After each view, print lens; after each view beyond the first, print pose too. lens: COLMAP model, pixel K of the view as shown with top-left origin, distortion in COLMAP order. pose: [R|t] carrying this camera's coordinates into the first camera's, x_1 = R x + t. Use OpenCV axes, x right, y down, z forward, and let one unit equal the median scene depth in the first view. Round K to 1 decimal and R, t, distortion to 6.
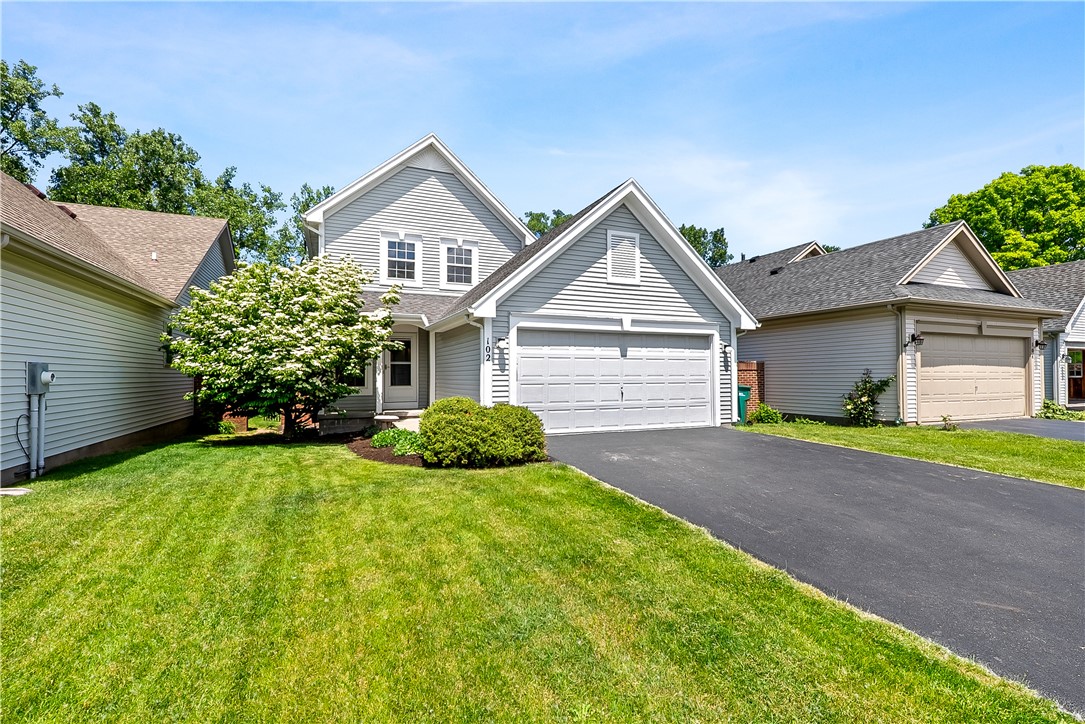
lens RADIAL K [[499.3, 0, 542.5], [0, 499.3, 362.0], [0, 0, 1]] dist [0.001040, -0.000207]
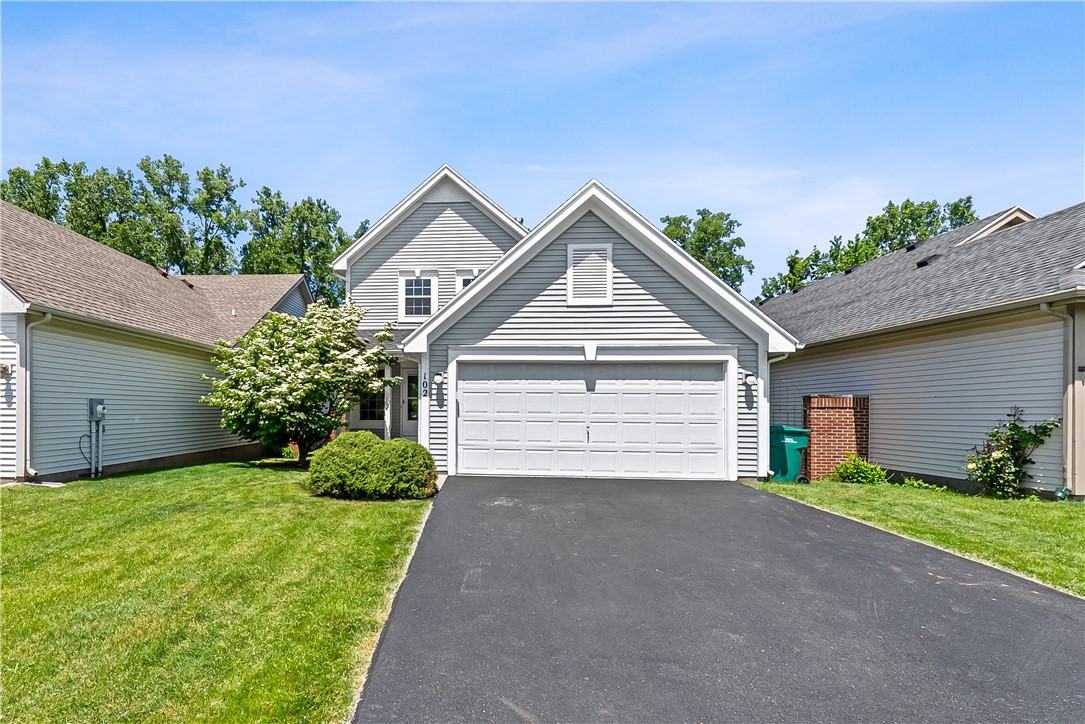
lens RADIAL K [[577.4, 0, 542.4], [0, 577.4, 407.1], [0, 0, 1]] dist [0.000005, -0.000220]
pose [[0.880462, 0.007177, -0.474062, 0.523849], [0.002663, 0.999795, 0.020082, -0.002797], [0.474109, -0.018944, 0.880262, 0.084744]]
